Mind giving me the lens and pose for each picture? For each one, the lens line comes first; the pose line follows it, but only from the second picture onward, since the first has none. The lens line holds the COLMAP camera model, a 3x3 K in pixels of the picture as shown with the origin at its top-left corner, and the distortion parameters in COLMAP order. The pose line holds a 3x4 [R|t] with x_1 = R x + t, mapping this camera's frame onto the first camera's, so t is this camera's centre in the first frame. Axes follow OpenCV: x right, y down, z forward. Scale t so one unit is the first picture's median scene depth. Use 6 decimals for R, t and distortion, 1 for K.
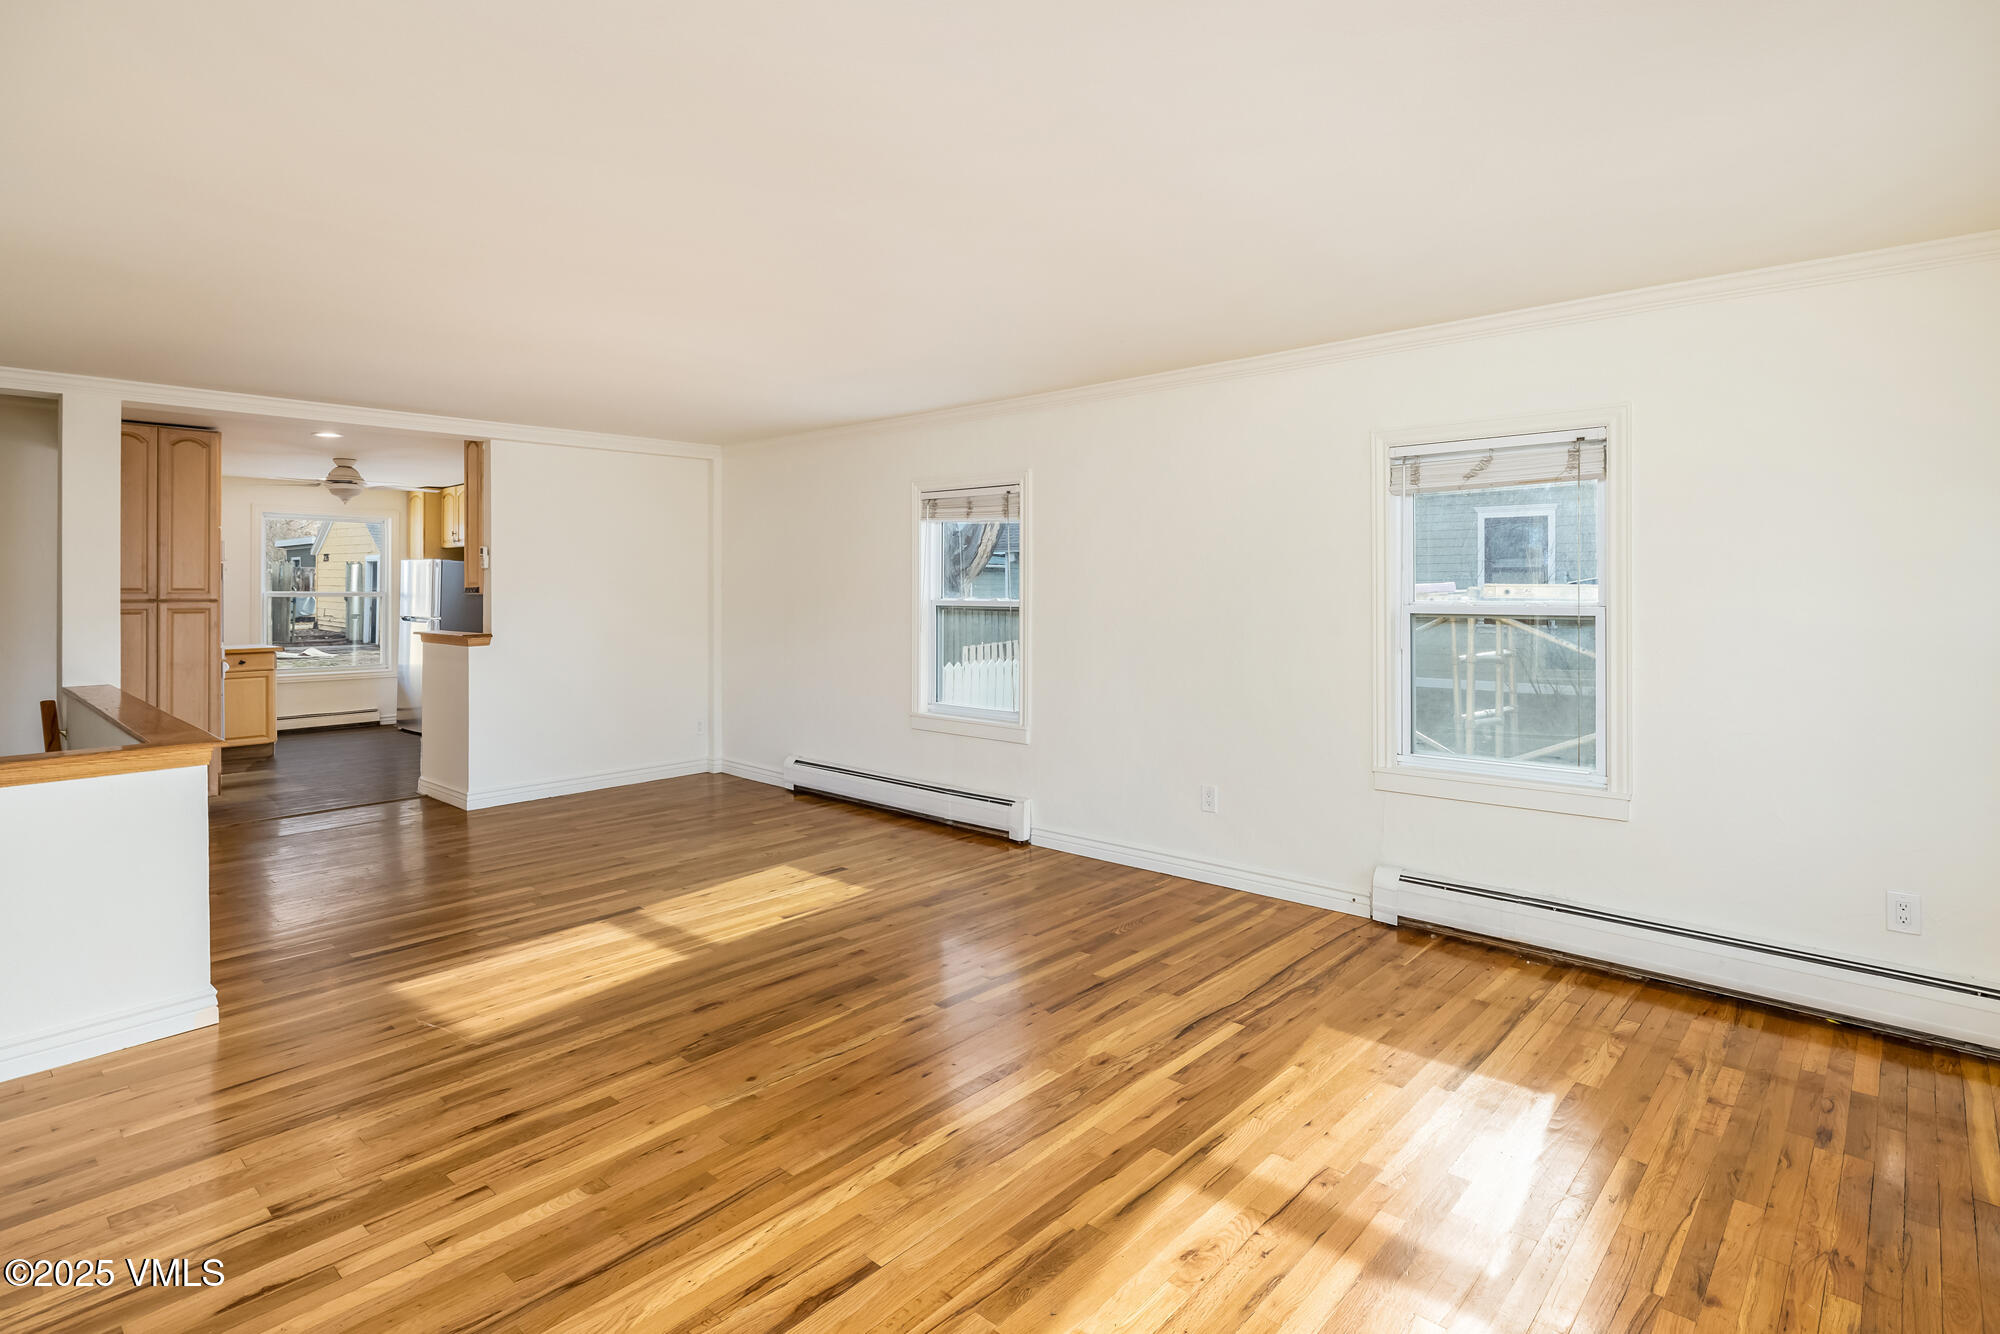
lens RADIAL K [[983.6, 0, 996.8], [0, 983.6, 590.1], [0, 0, 1]] dist [0.001160, 0.000260]
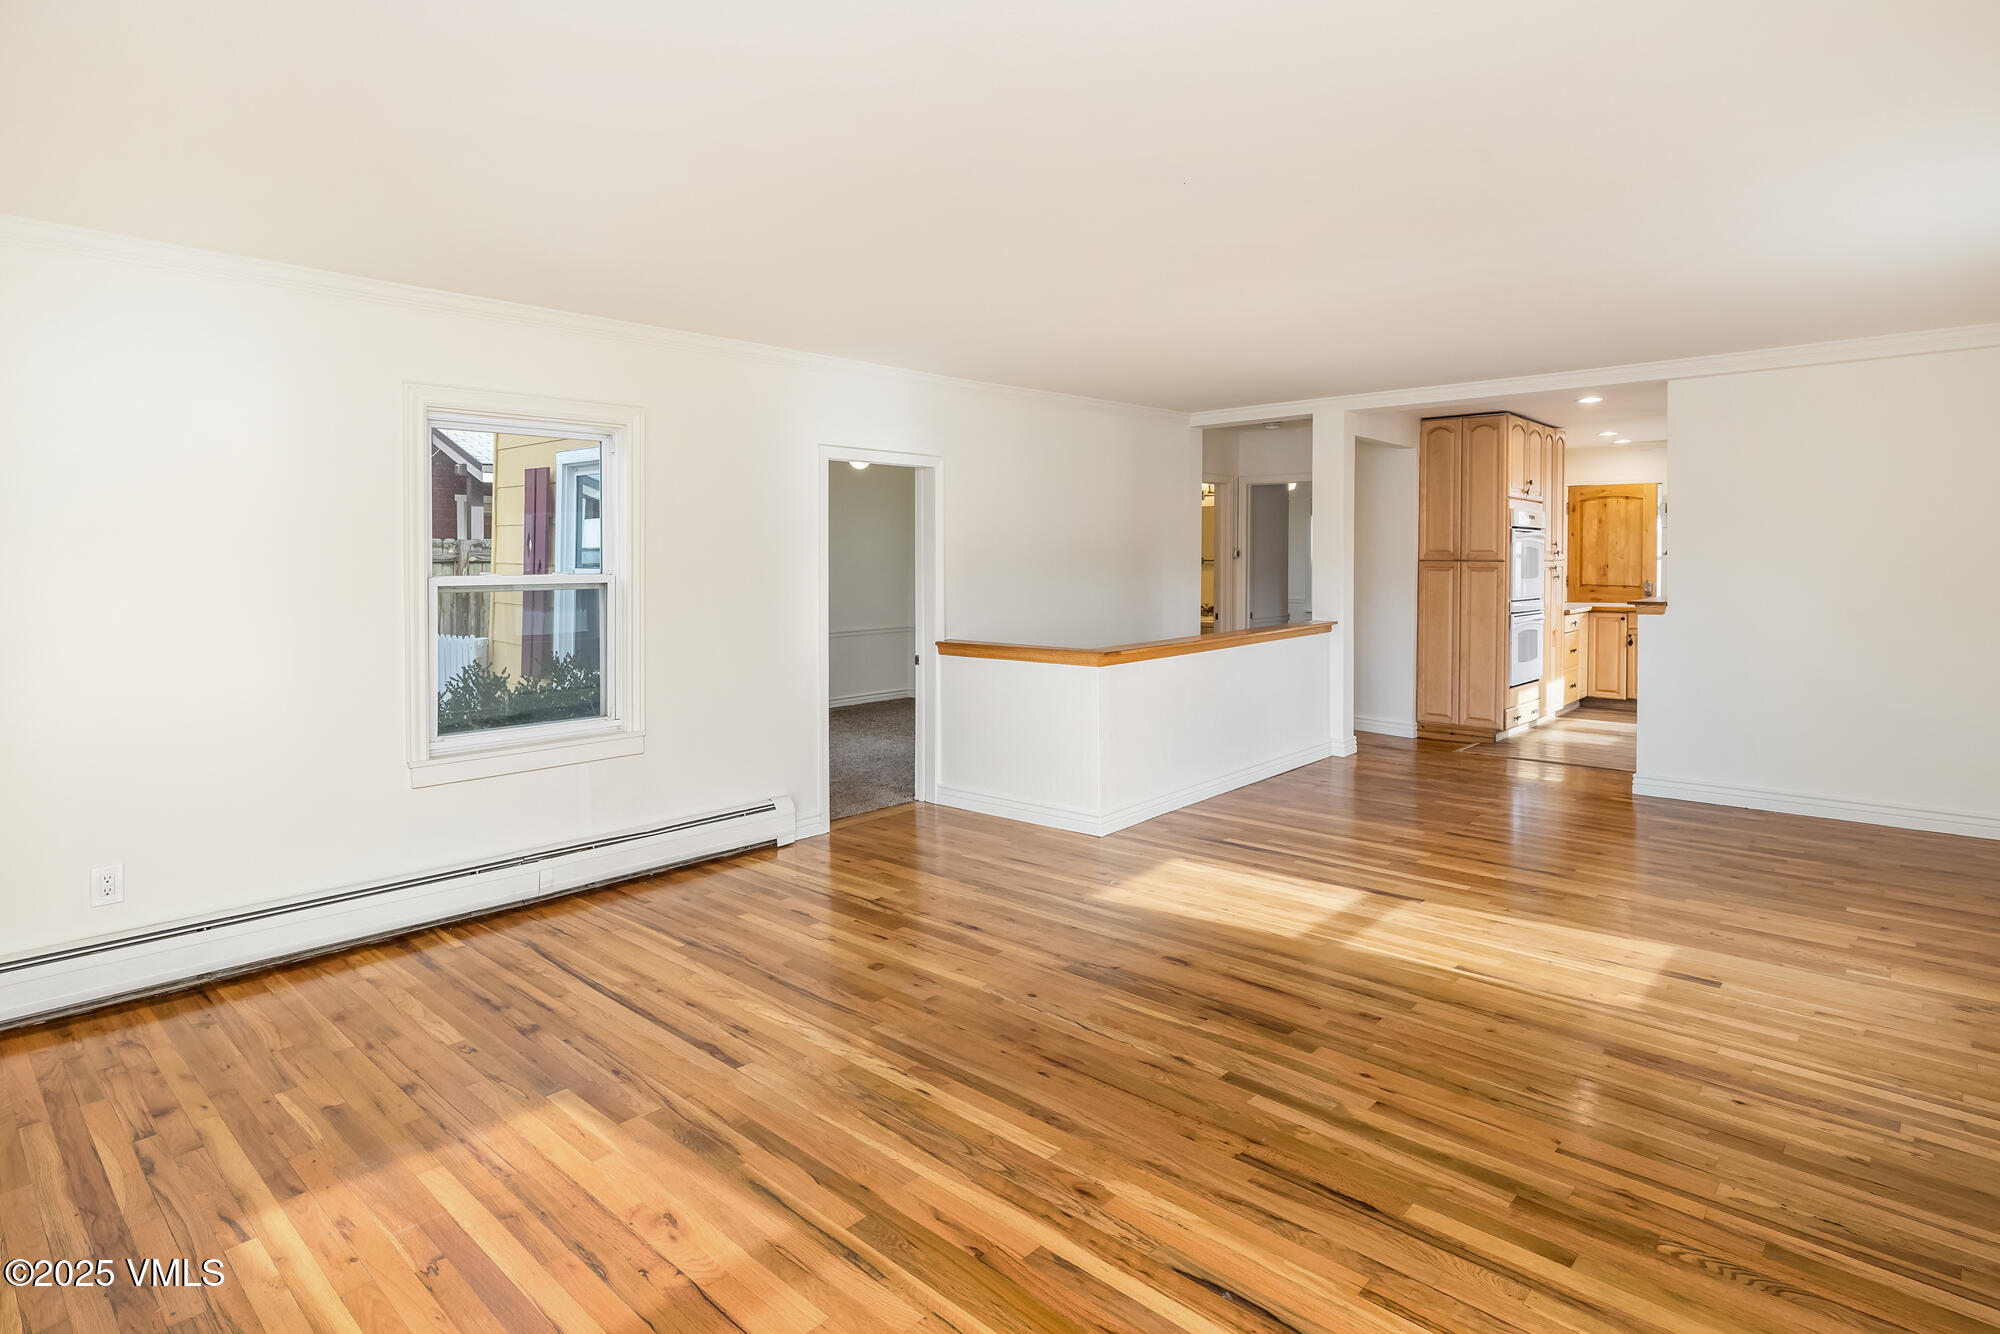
lens RADIAL K [[983.6, 0, 999.1], [0, 983.6, 658.4], [0, 0, 1]] dist [0.001160, 0.000260]
pose [[0.033121, 0.105202, -0.993899, 0.874411], [0.005972, 0.994406, 0.105455, 0.000496], [0.999434, -0.009428, 0.032307, 0.999074]]
